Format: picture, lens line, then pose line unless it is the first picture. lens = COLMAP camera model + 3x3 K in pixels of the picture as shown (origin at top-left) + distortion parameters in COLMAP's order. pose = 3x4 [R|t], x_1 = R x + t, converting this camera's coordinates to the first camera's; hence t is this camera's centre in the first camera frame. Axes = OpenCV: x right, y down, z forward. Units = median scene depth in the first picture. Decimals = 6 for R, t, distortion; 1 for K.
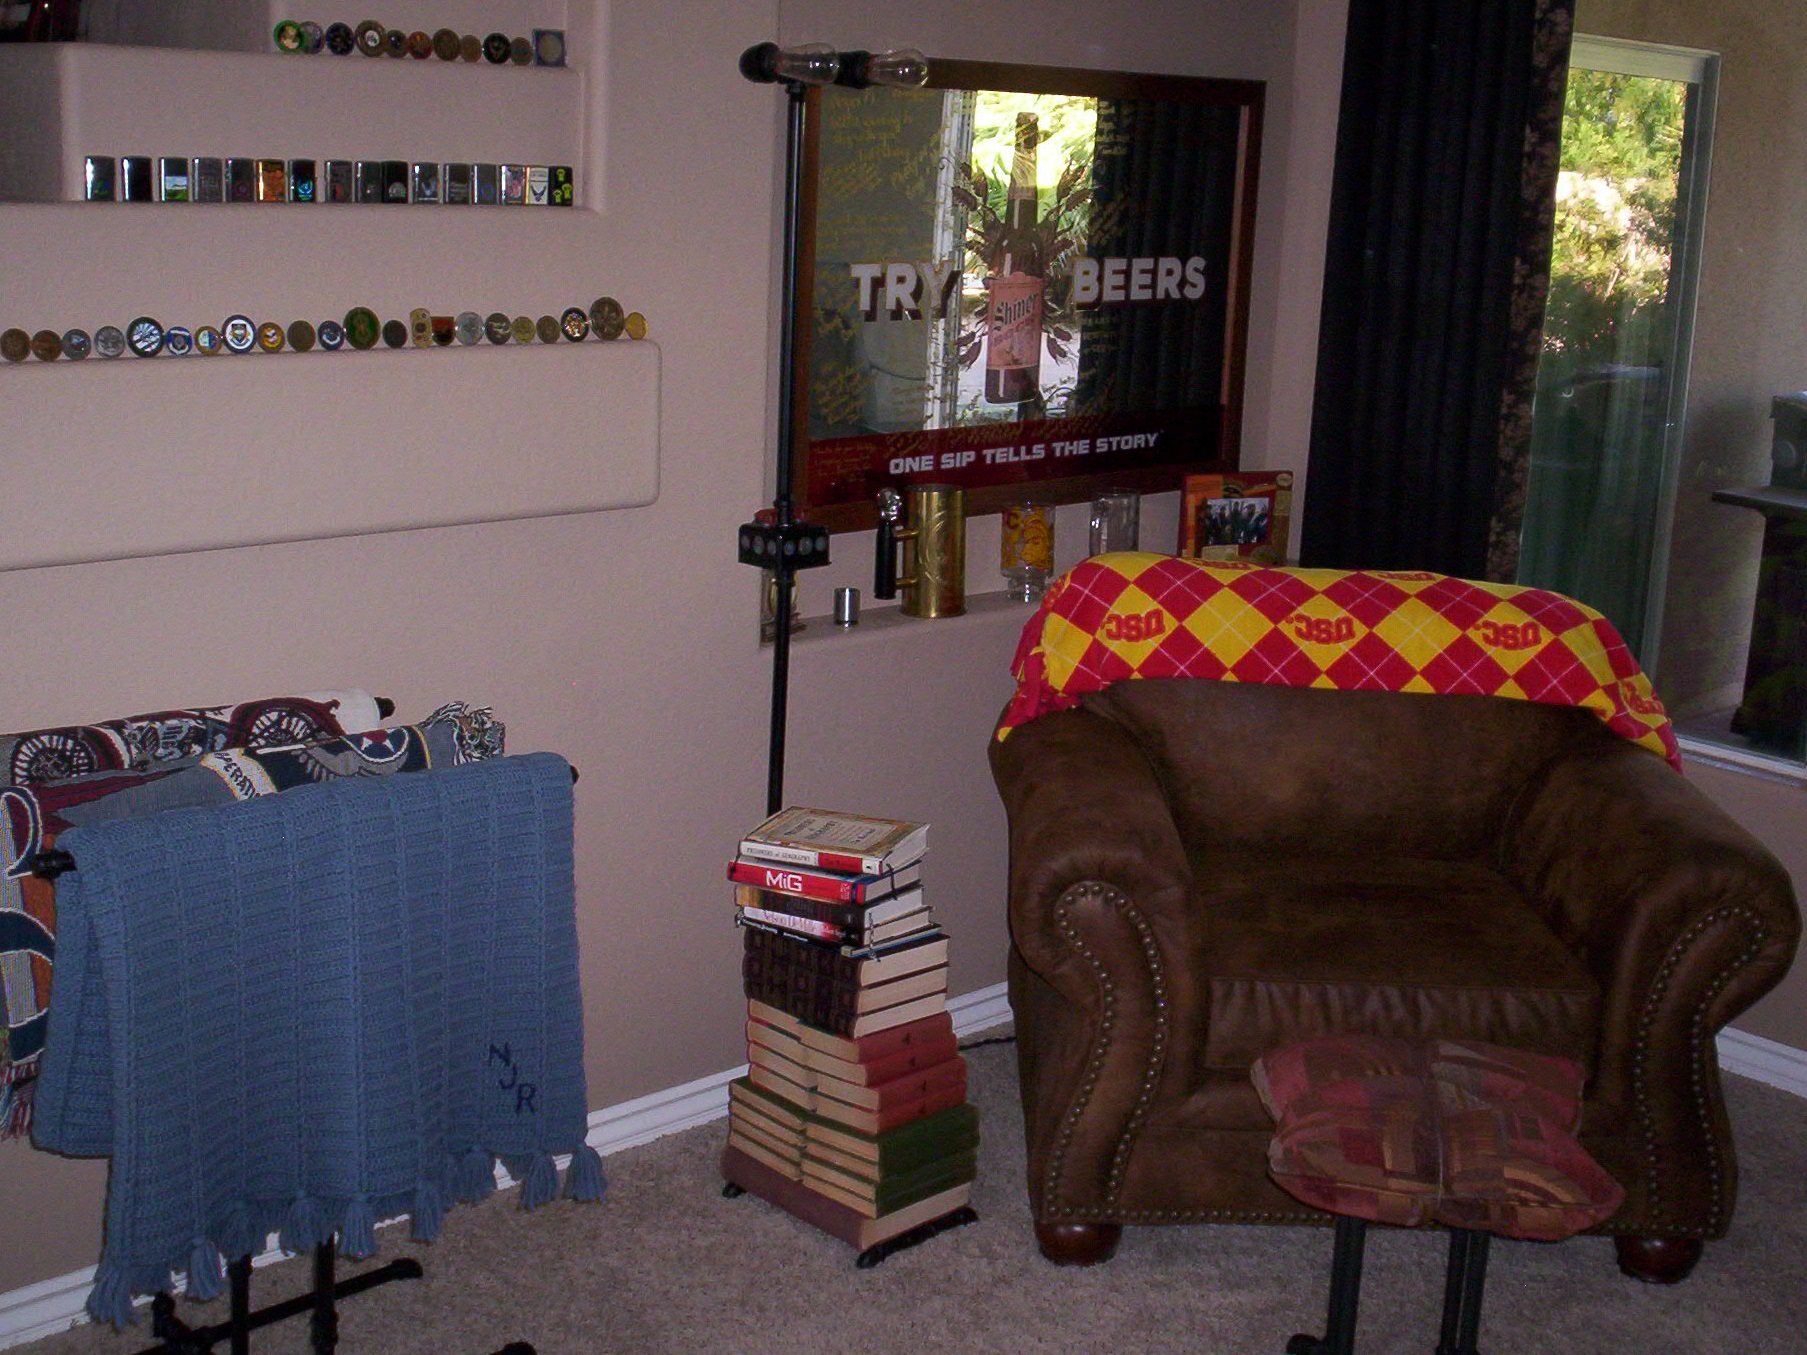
lens RADIAL K [[2238.0, 0, 902.1], [0, 2238.0, 671.0], [0, 0, 1]] dist [-0.053017, 0.000000]
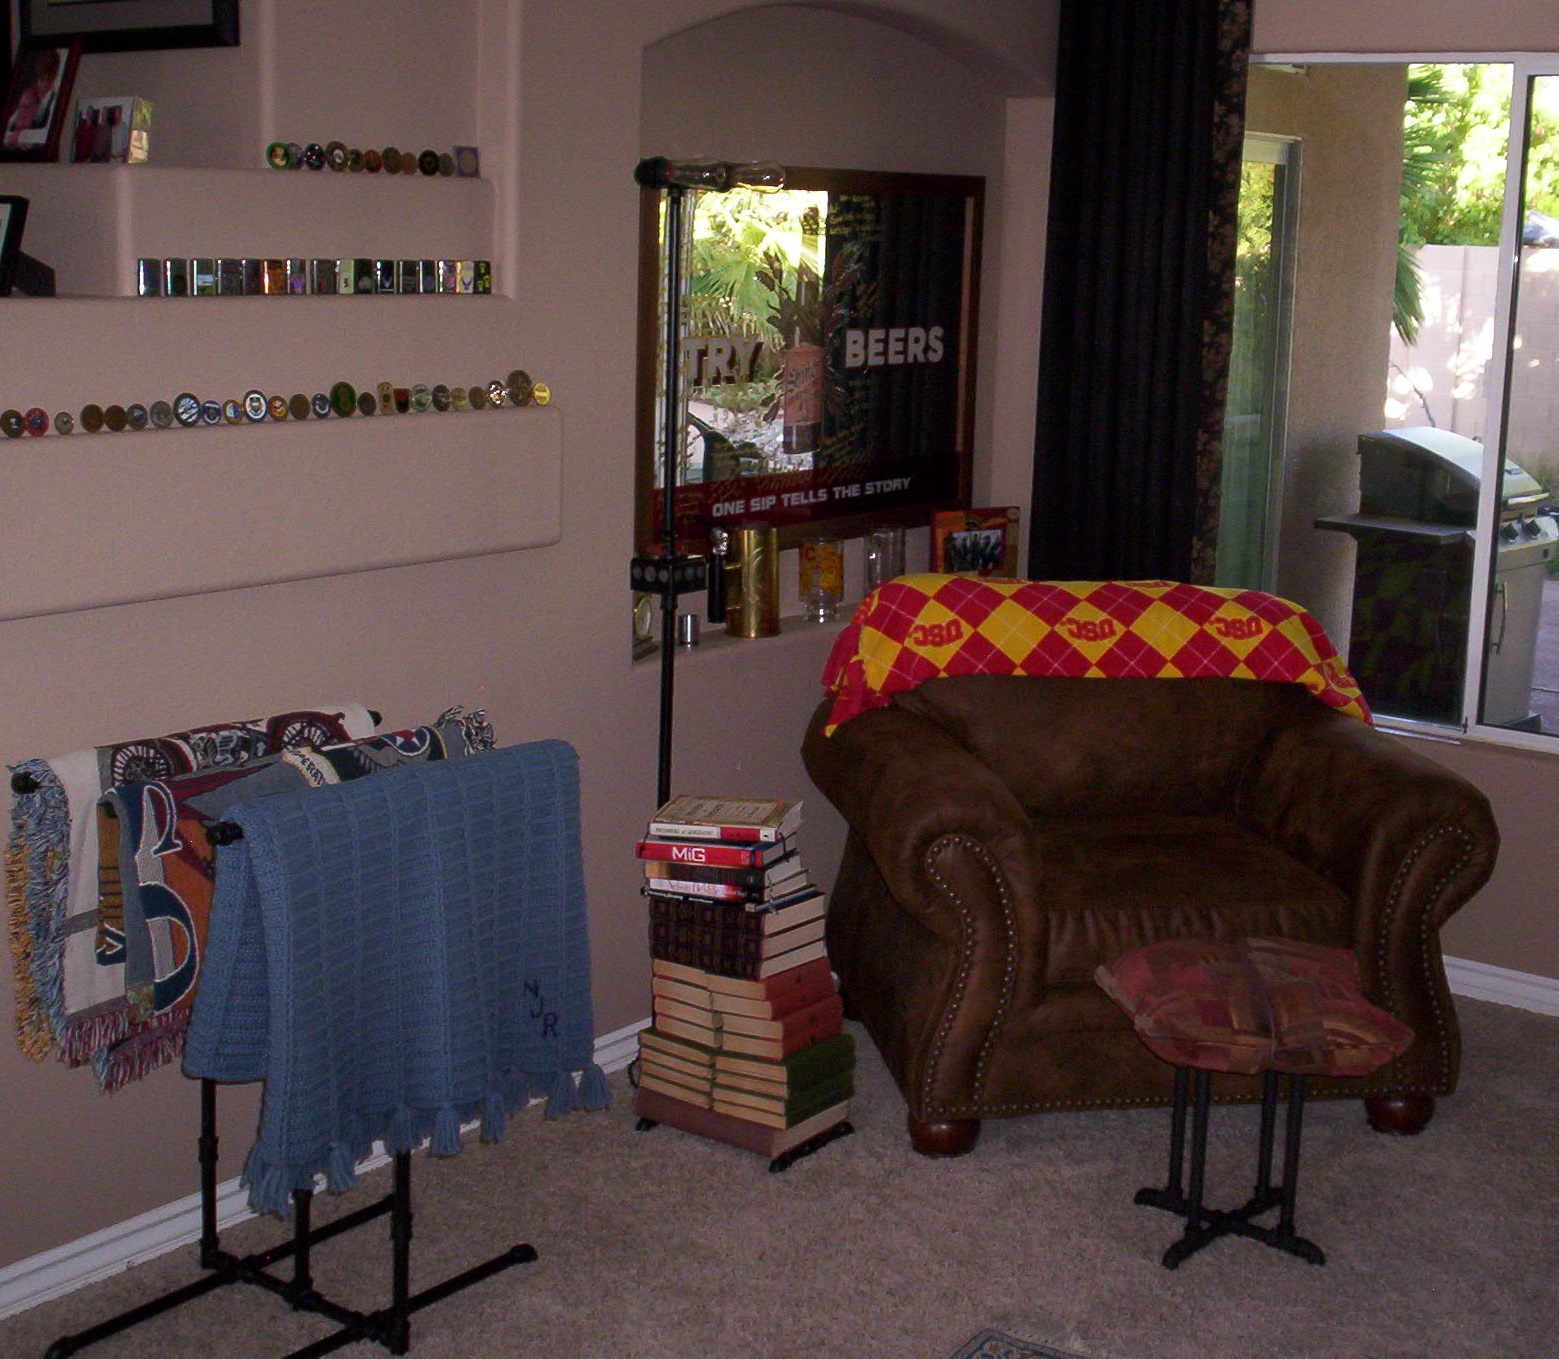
lens RADIAL K [[2253.7, 0, 781.7], [0, 2253.7, 688.8], [0, 0, 1]] dist [-0.033659, 0.000000]
pose [[0.985680, -0.047849, 0.161697, -0.197668], [0.052156, 0.998385, -0.022498, 0.036274], [-0.160359, 0.030609, 0.986584, -0.198944]]
